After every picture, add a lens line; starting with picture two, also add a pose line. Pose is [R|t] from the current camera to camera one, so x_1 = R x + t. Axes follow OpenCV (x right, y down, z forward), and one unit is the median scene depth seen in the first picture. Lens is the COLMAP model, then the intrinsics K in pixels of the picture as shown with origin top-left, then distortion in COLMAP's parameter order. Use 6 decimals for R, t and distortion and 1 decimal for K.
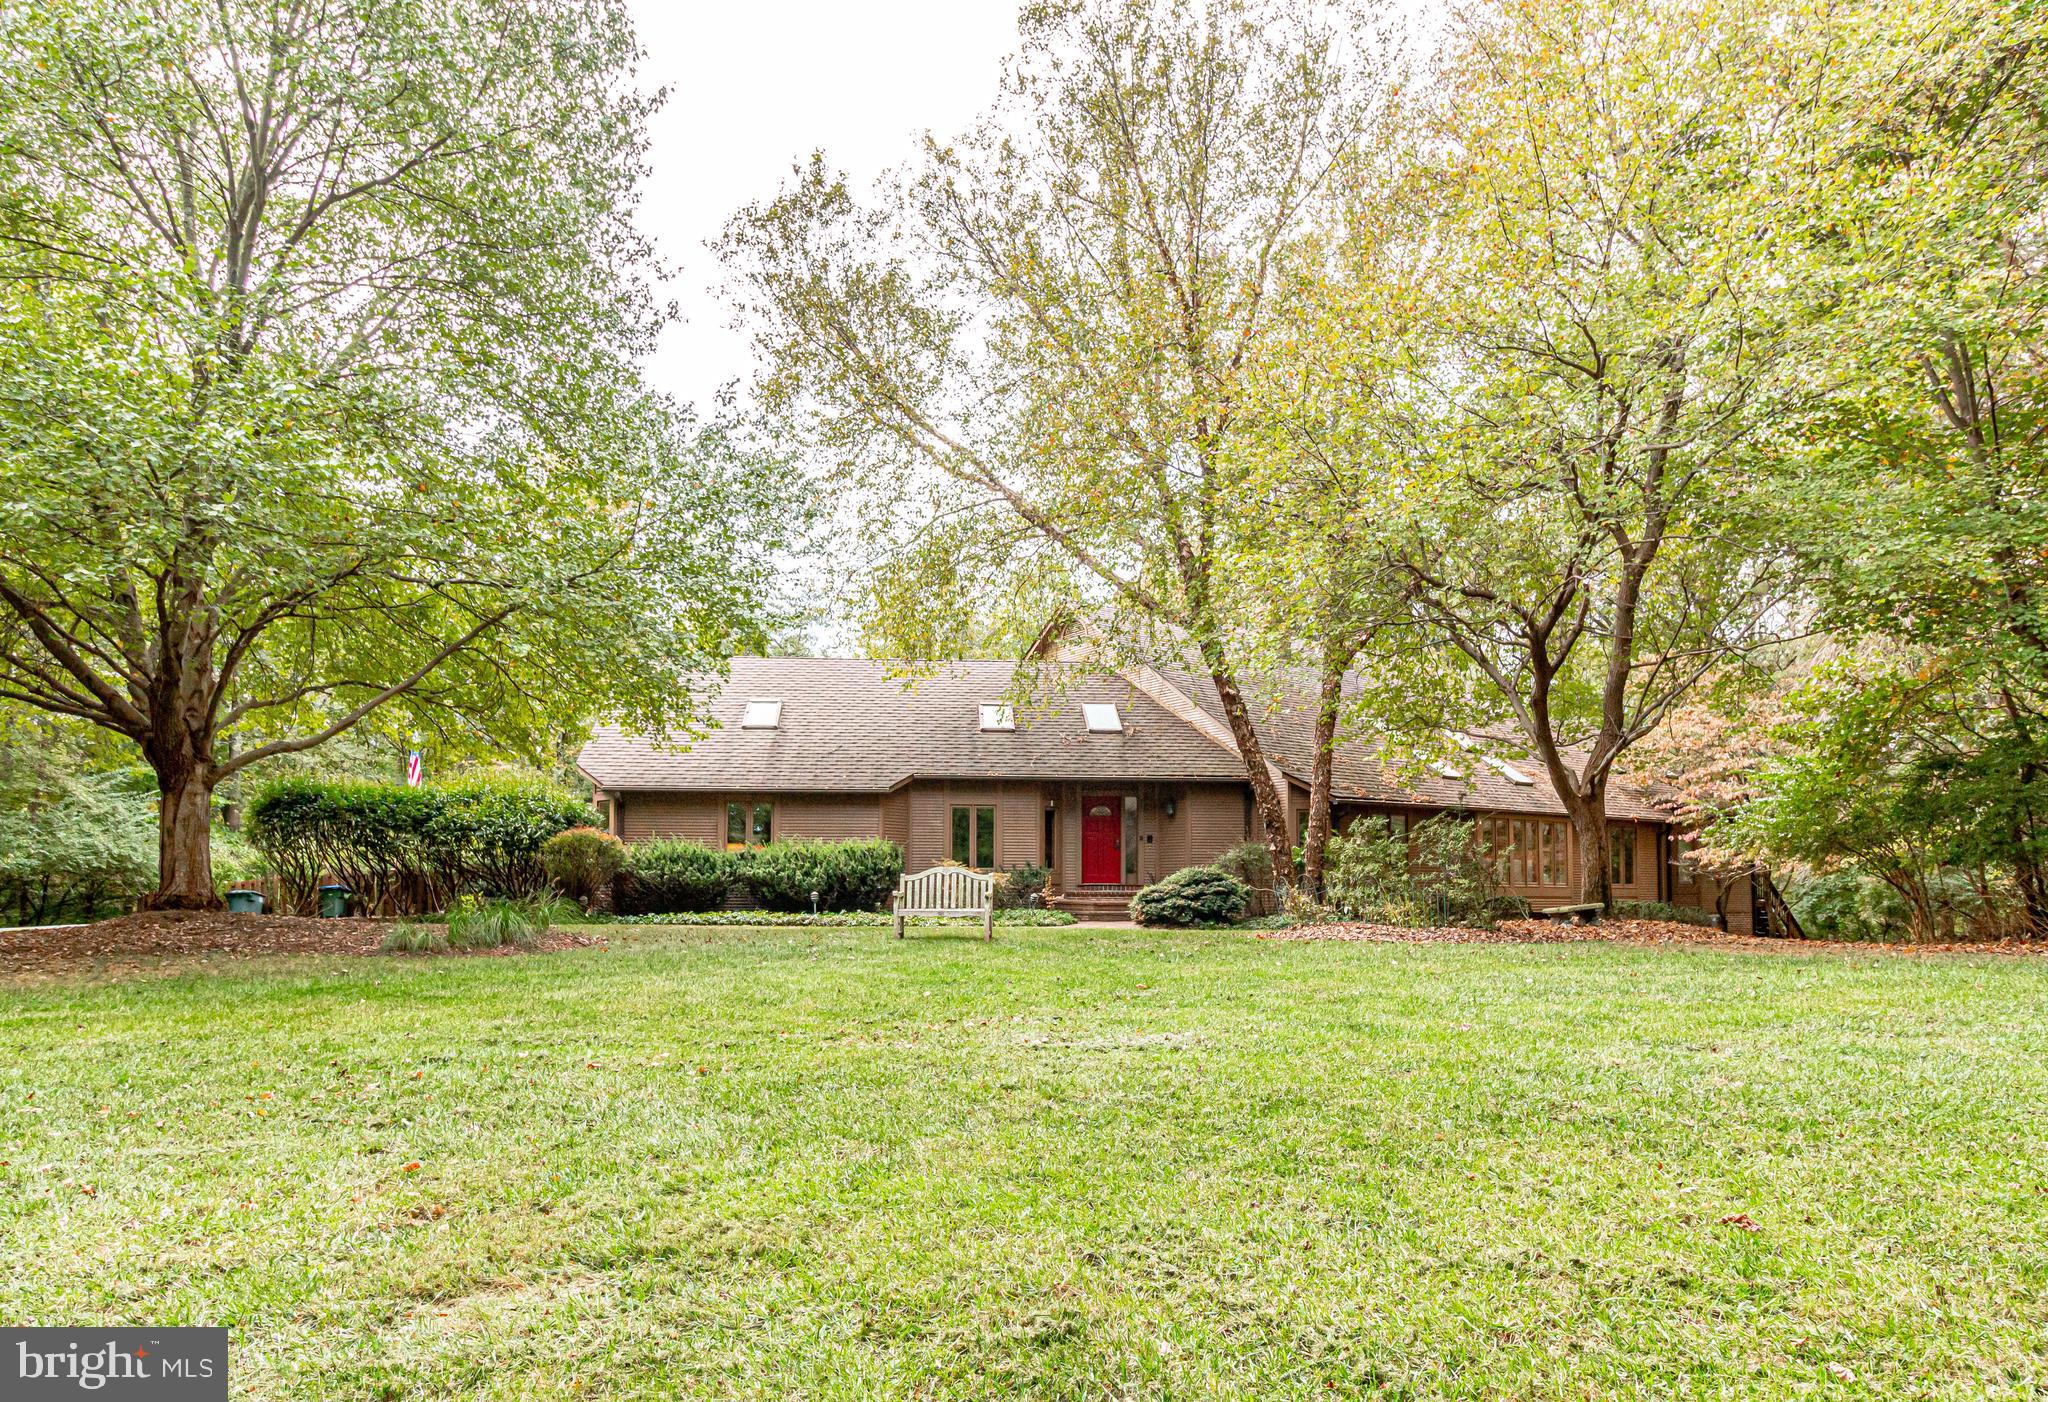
lens RADIAL K [[1353.6, 0, 1036.2], [0, 1353.6, 707.4], [0, 0, 1]] dist [-0.006098, -0.000546]
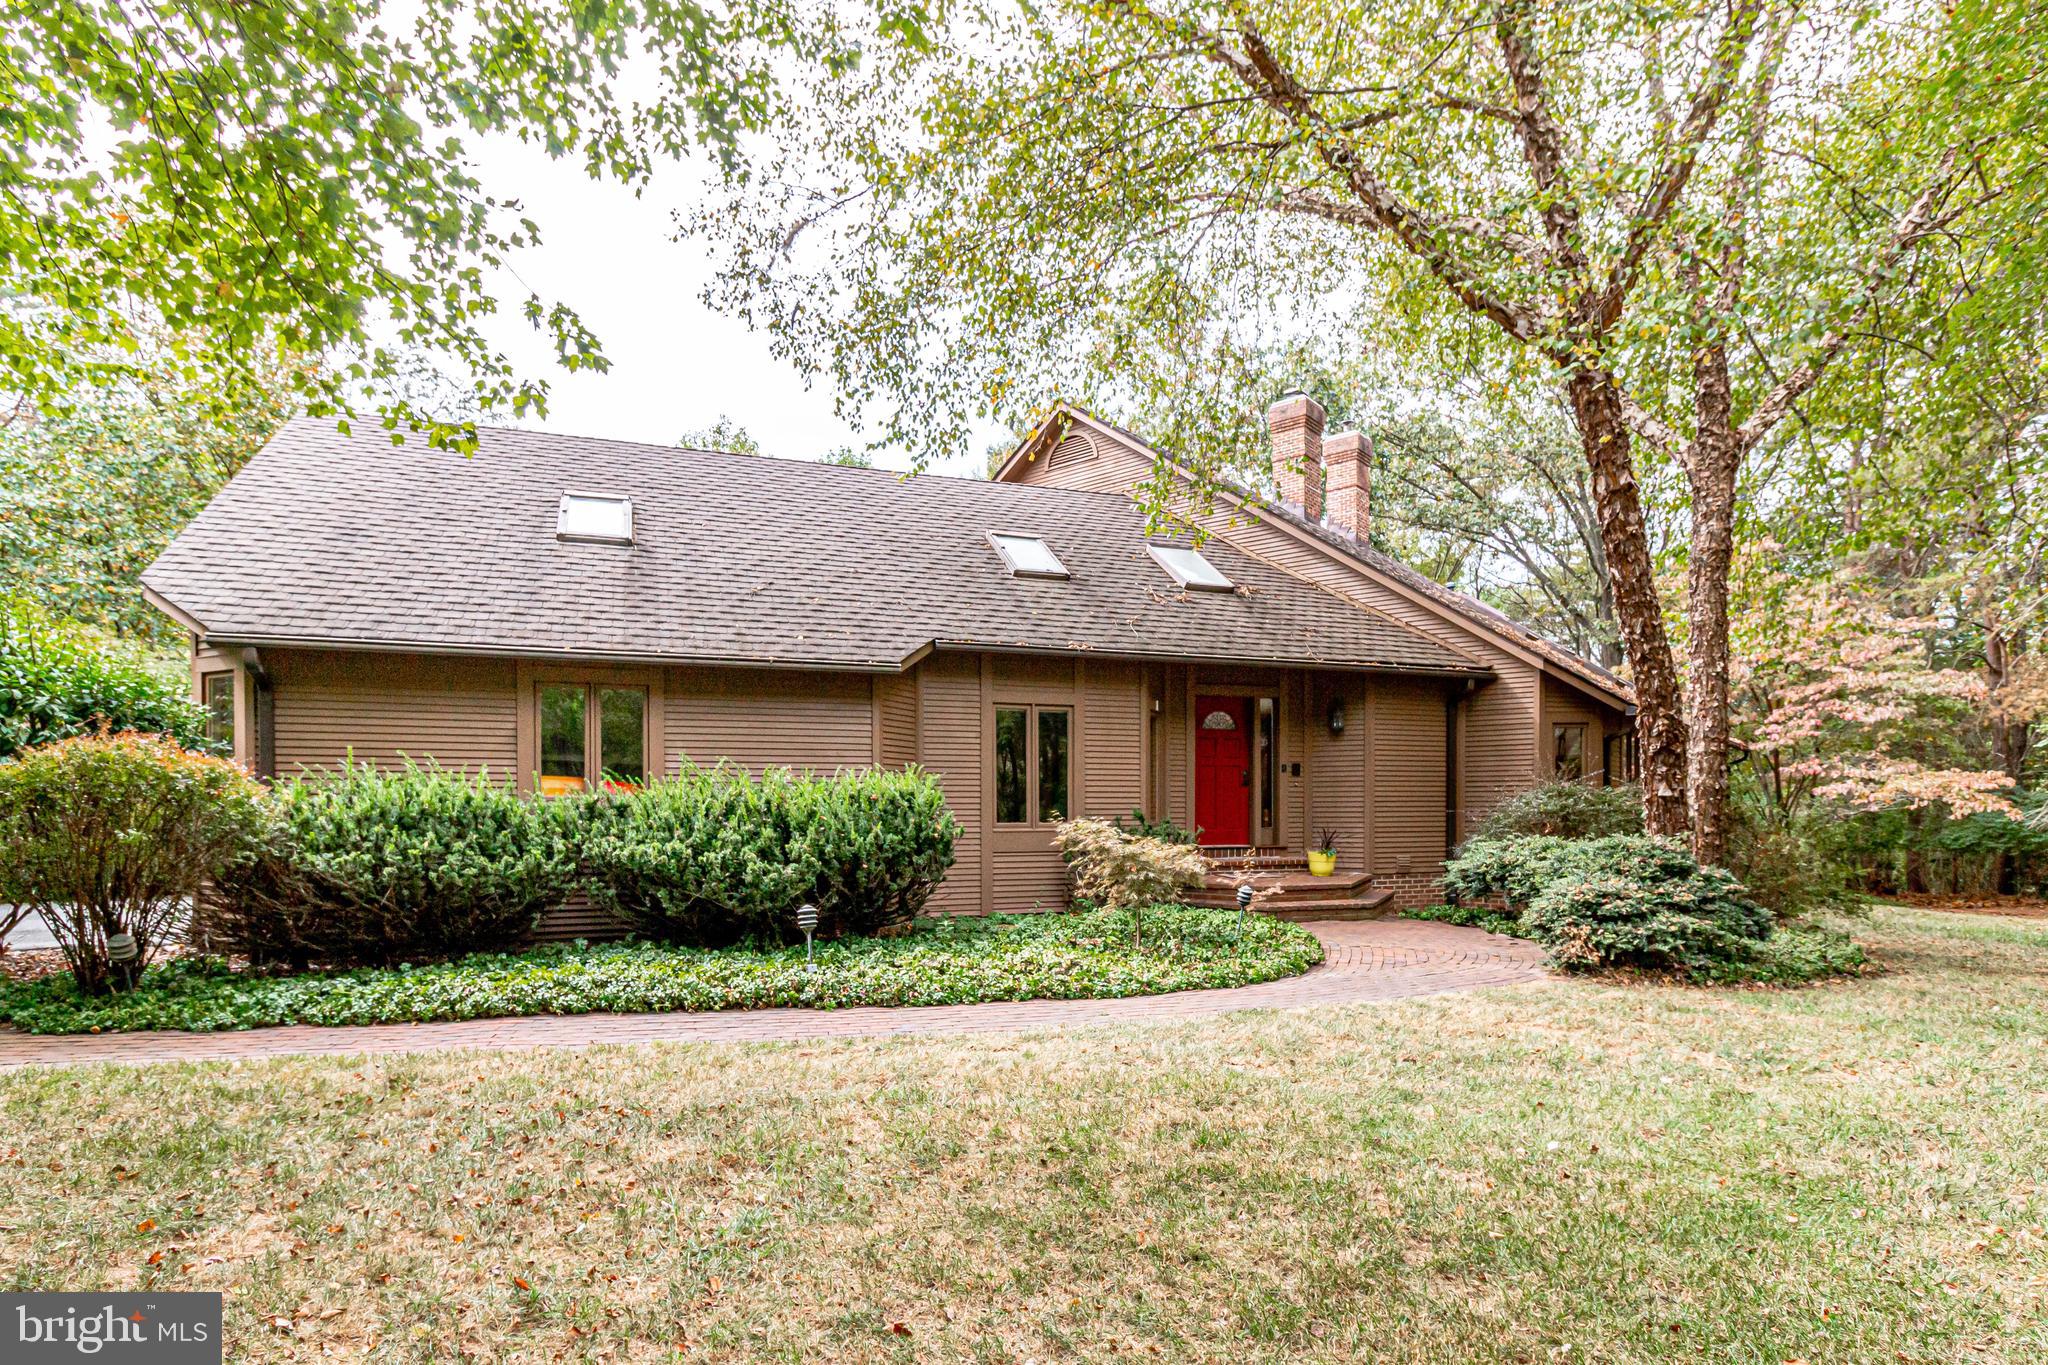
lens RADIAL K [[1073.0, 0, 996.4], [0, 1073.0, 777.2], [0, 0, 1]] dist [0.000878, -0.000456]
pose [[0.970072, 0.004262, 0.242779, -0.168902], [-0.032466, 0.993145, 0.112289, 0.056351], [-0.240636, -0.116810, 0.963561, 0.624196]]
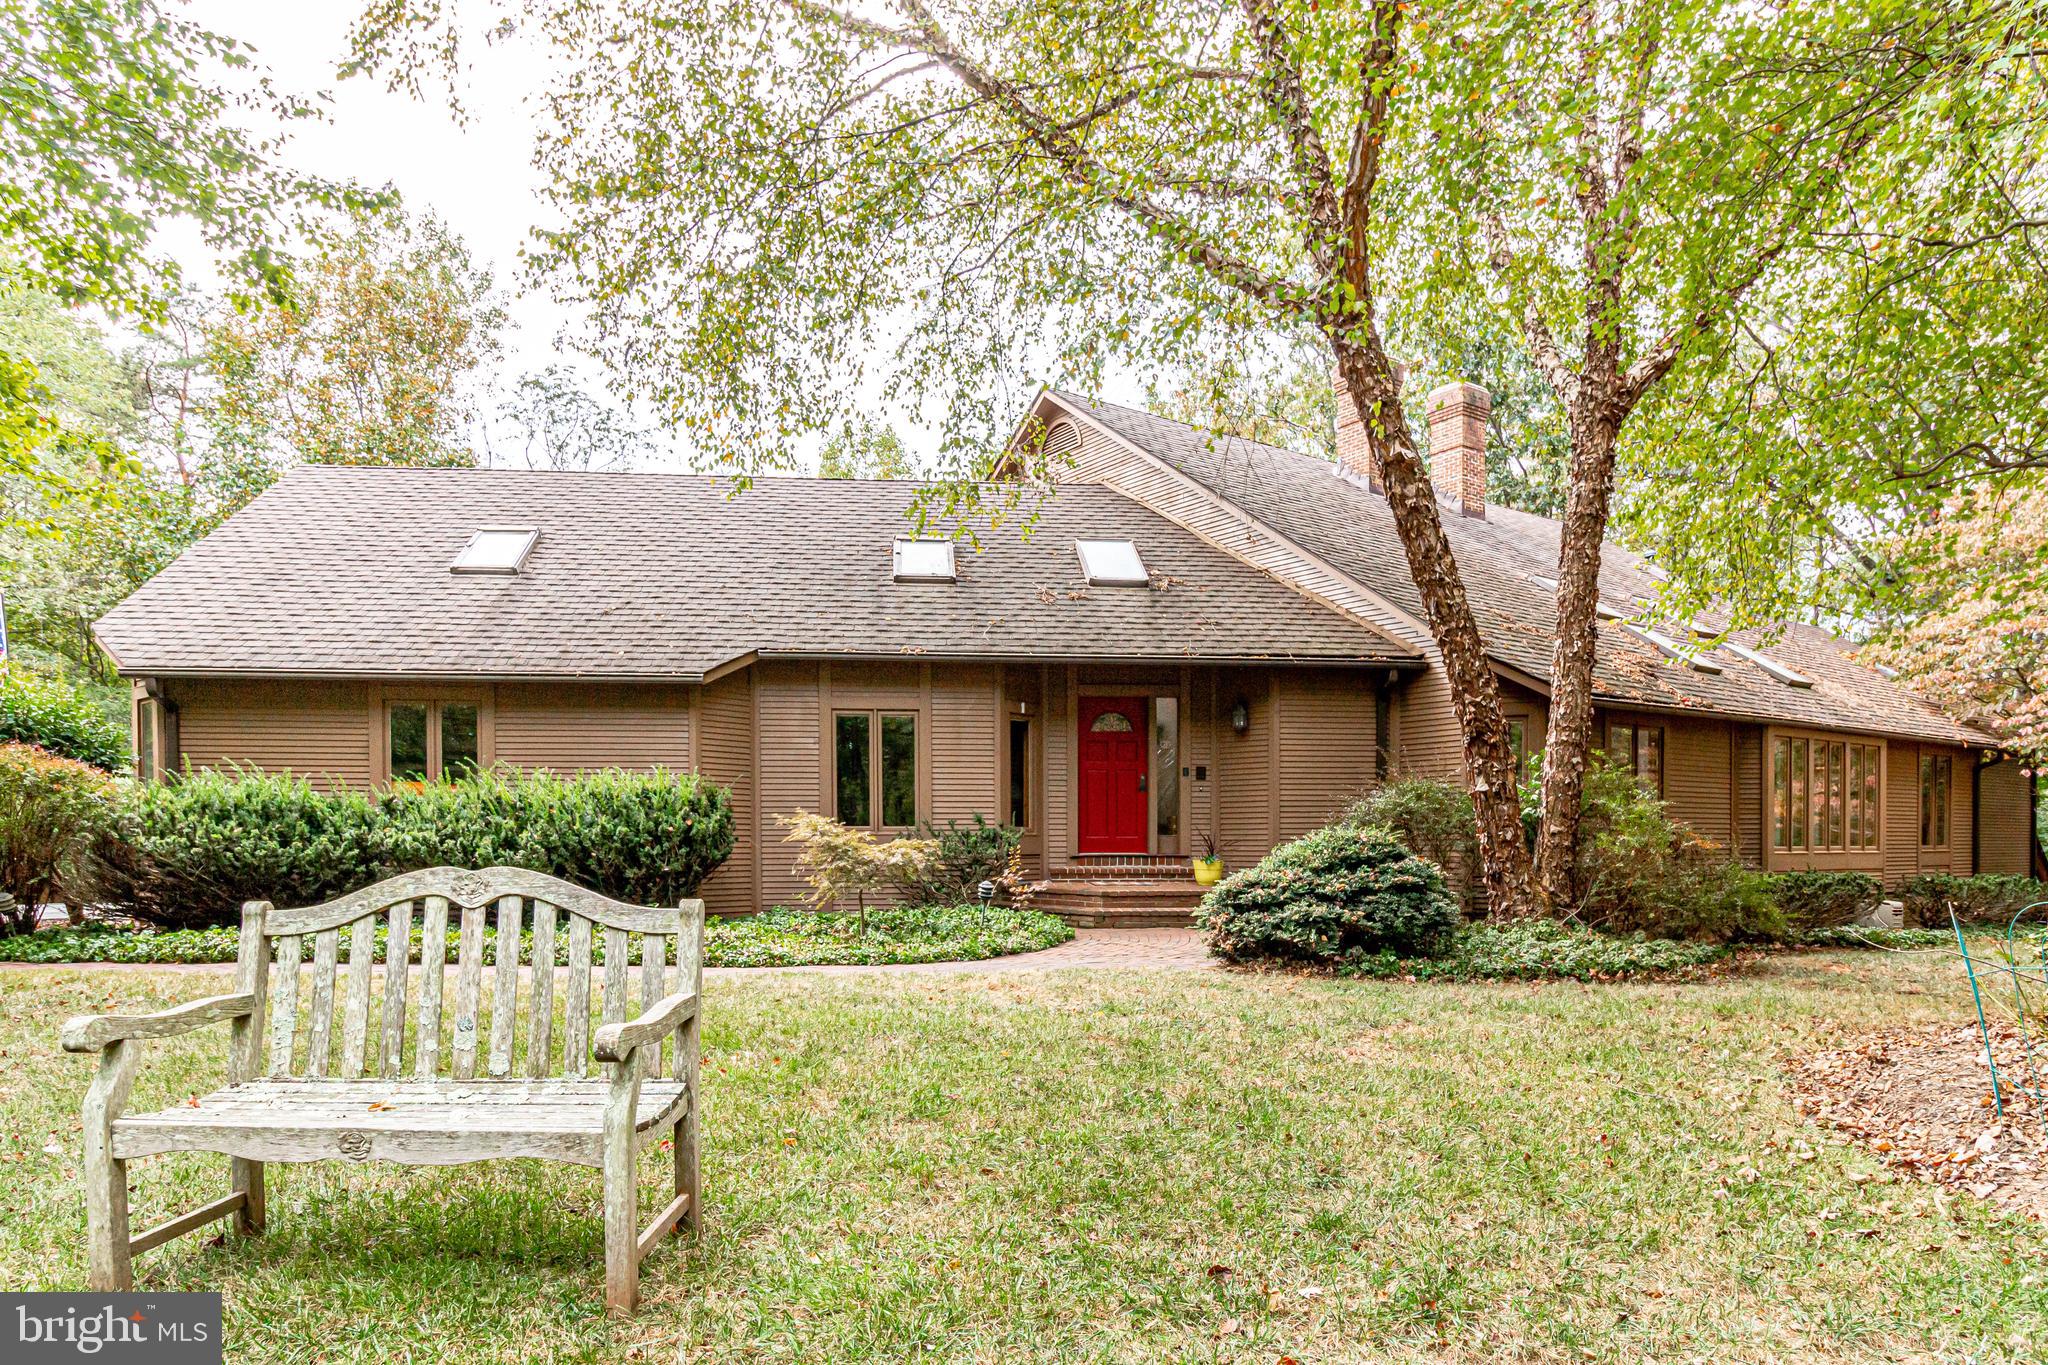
lens RADIAL K [[1275.7, 0, 1004.7], [0, 1275.7, 820.1], [0, 0, 1]] dist [0.005135, -0.001863]
pose [[0.999973, -0.002370, -0.006954, 0.008132], [0.003209, 0.992361, 0.123323, 0.056024], [0.006609, -0.123342, 0.992342, 0.517580]]
